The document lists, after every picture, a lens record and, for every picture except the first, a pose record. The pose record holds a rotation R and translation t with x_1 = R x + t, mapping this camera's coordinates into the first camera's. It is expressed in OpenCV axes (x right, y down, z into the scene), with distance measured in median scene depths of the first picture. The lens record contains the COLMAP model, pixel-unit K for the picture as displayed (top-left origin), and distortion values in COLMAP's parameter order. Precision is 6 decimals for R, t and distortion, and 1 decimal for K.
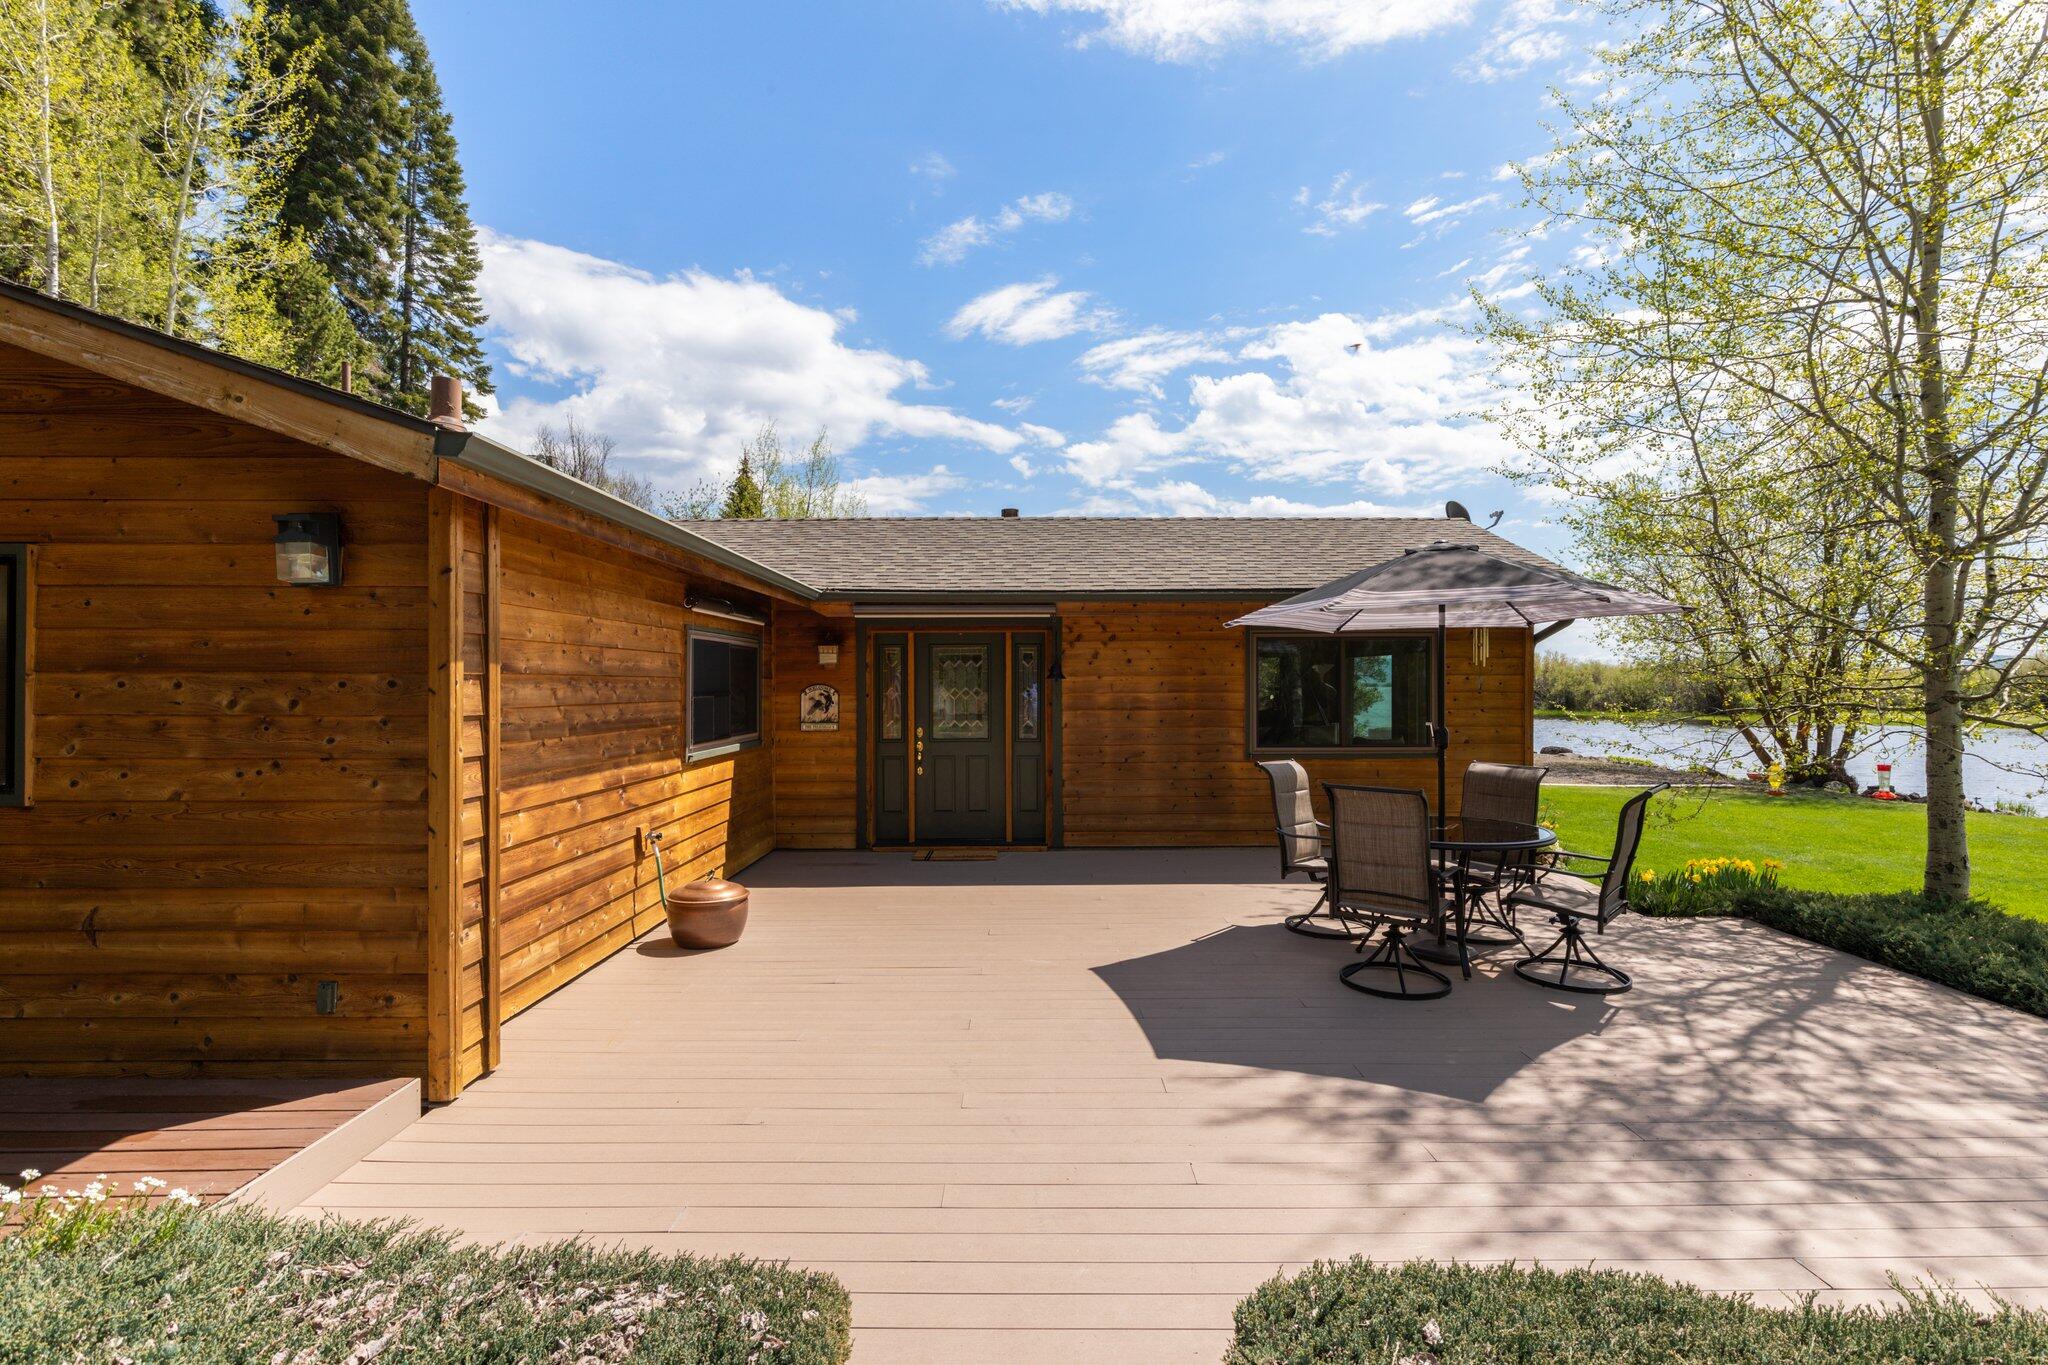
lens RADIAL K [[967.8, 0, 1033.5], [0, 967.8, 688.5], [0, 0, 1]] dist [-0.012267, 0.017614]
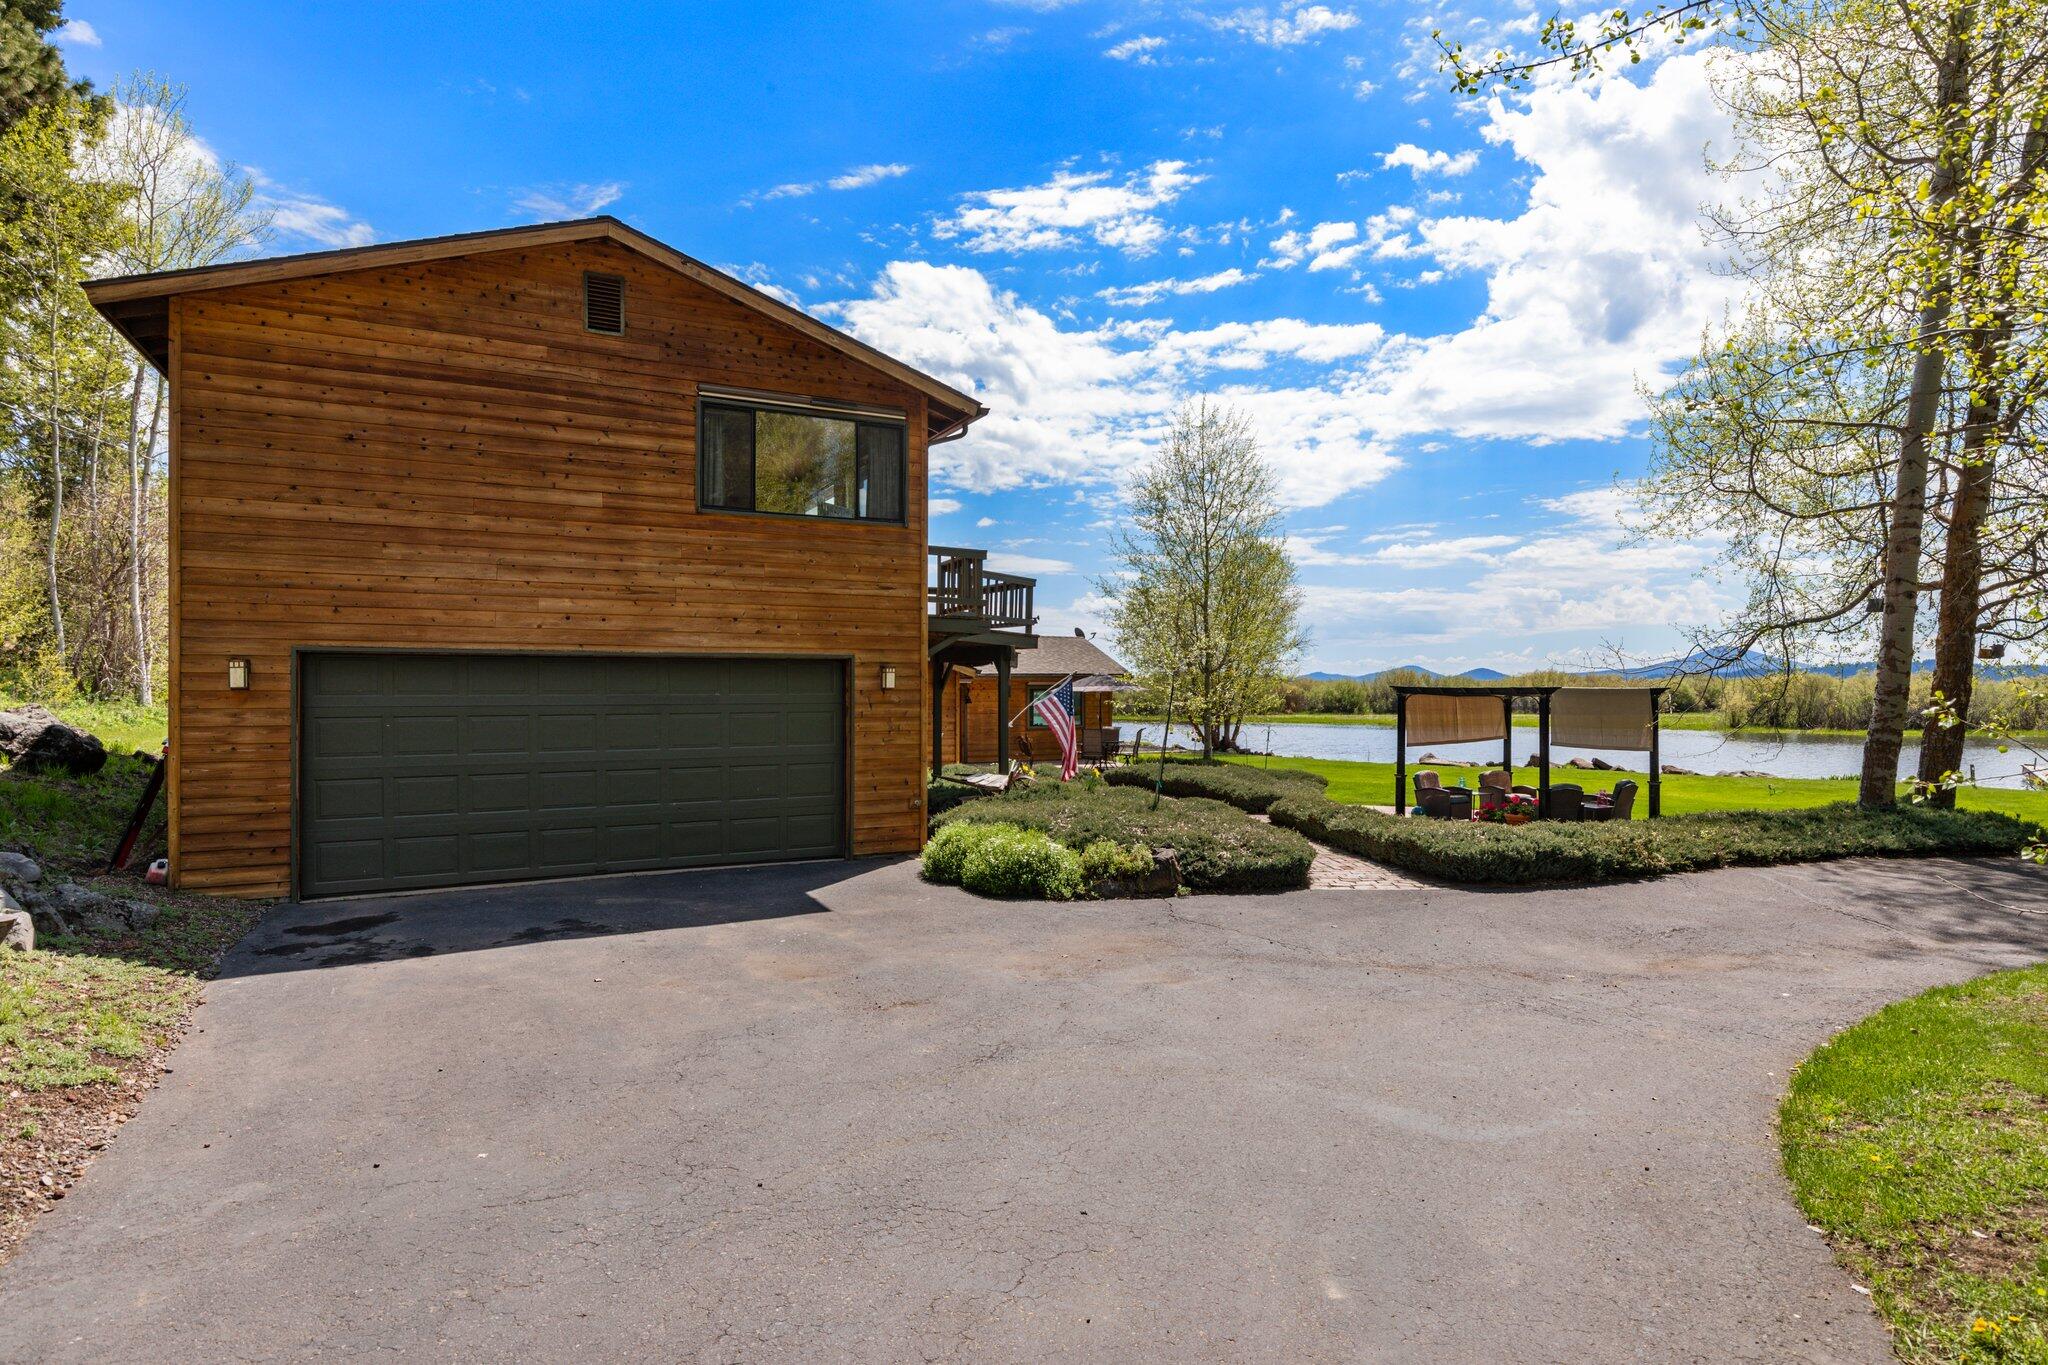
lens RADIAL K [[1138.5, 0, 1024.0], [0, 1138.5, 682.5], [0, 0, 1]] dist [0.000411, 0.000012]
pose [[0.903169, 0.004238, 0.429265, -1.234923], [-0.000551, 0.999962, -0.008714, -0.040022], [-0.429285, 0.007634, 0.903137, -2.063467]]
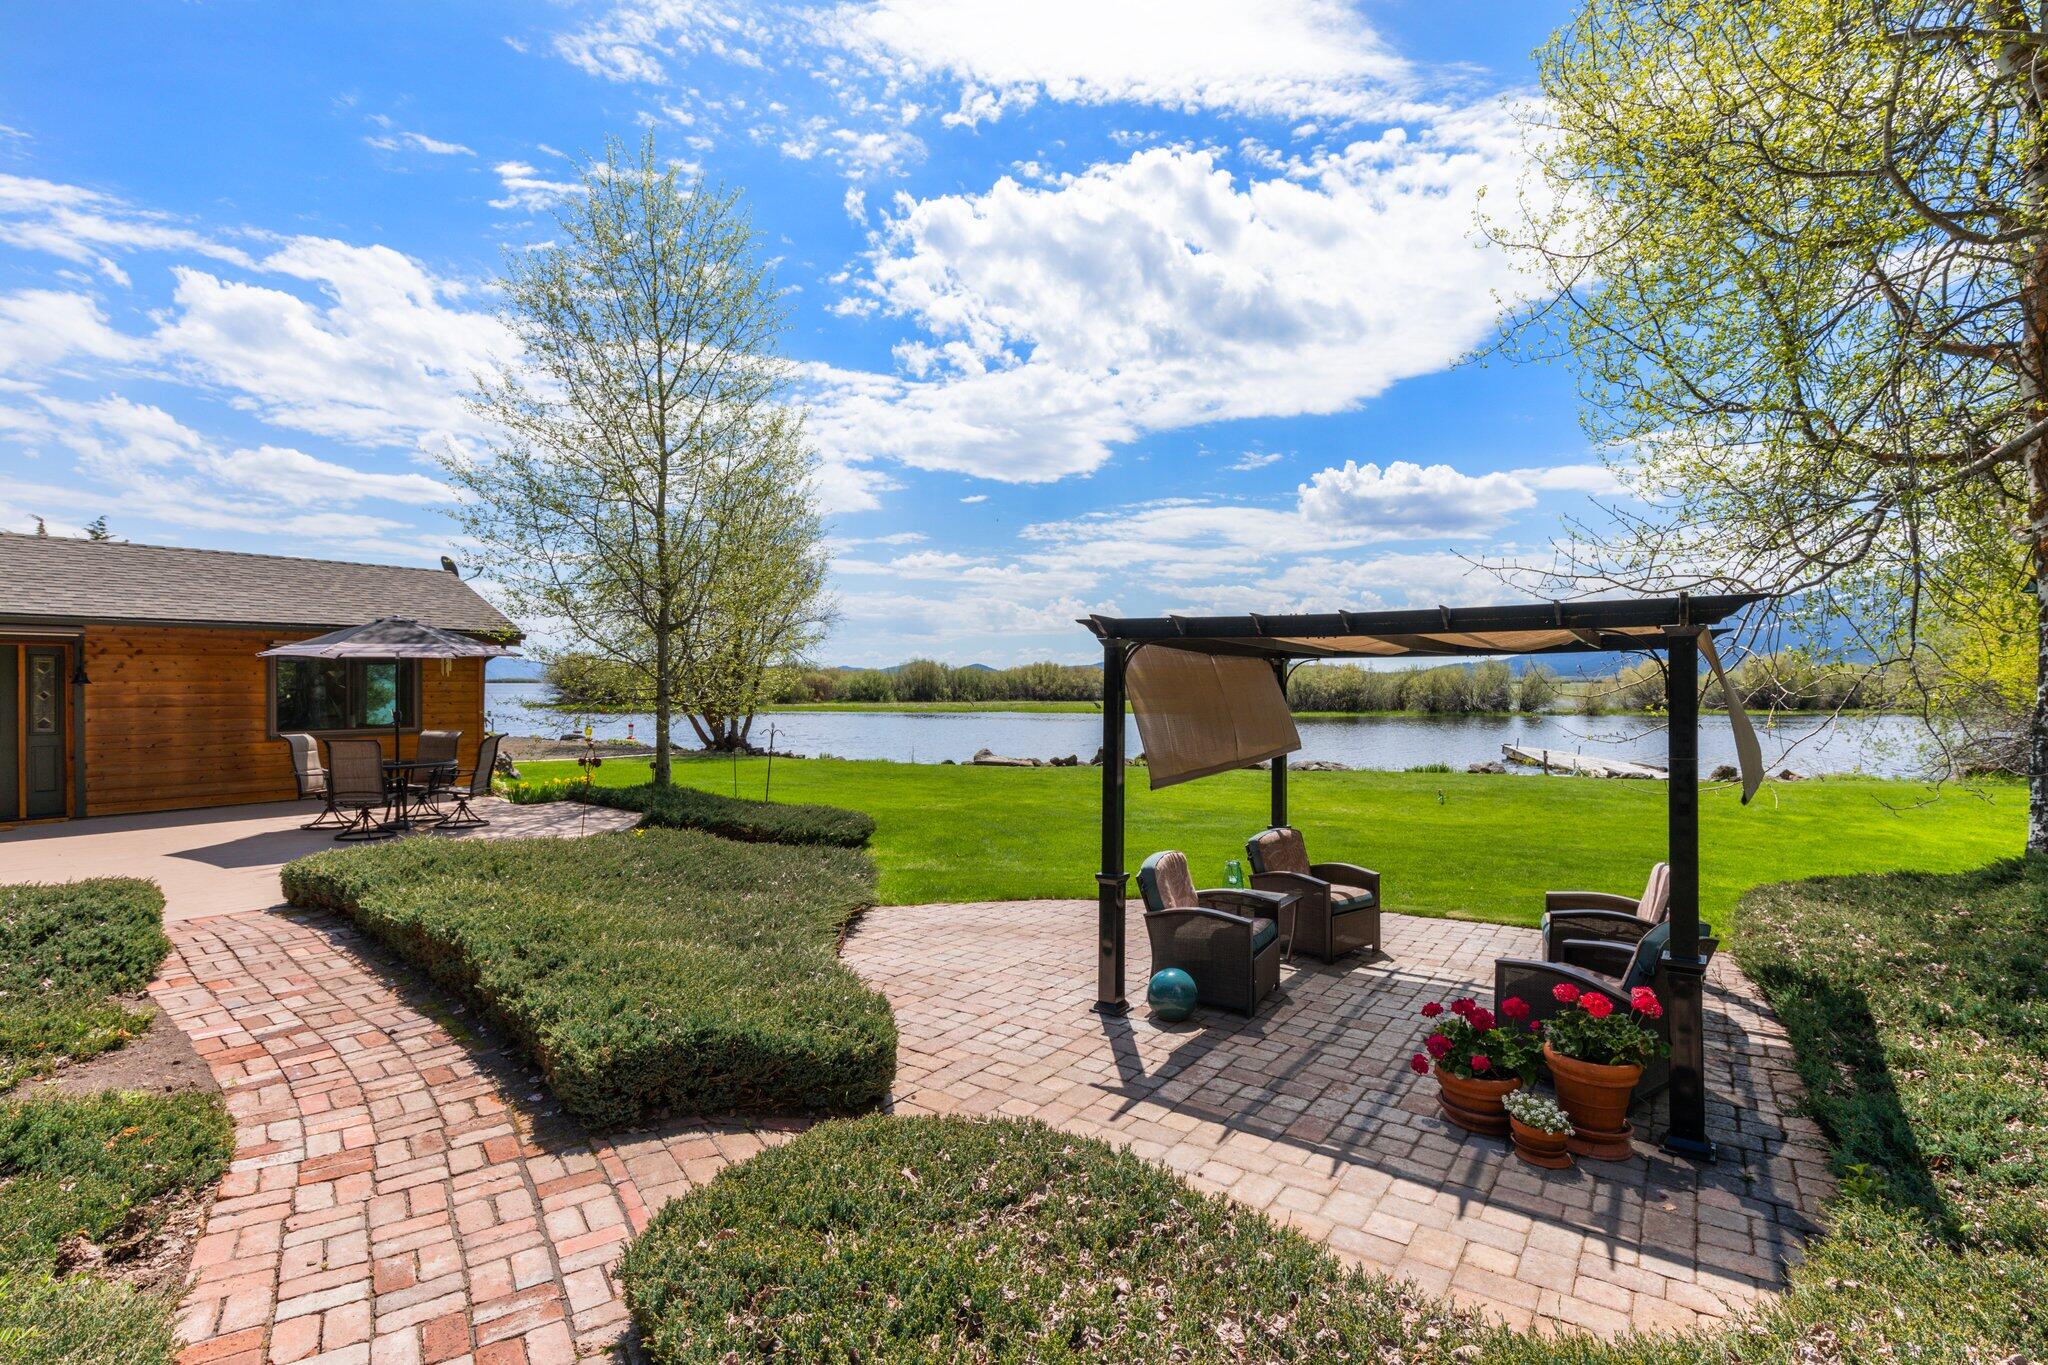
lens RADIAL K [[967.8, 0, 1033.5], [0, 967.8, 688.5], [0, 0, 1]] dist [-0.012267, 0.017614]
pose [[0.629626, -0.002829, 0.776893, -0.177929], [-0.000565, 0.999991, 0.004099, -0.009561], [-0.776898, -0.003020, 0.629619, -0.768029]]
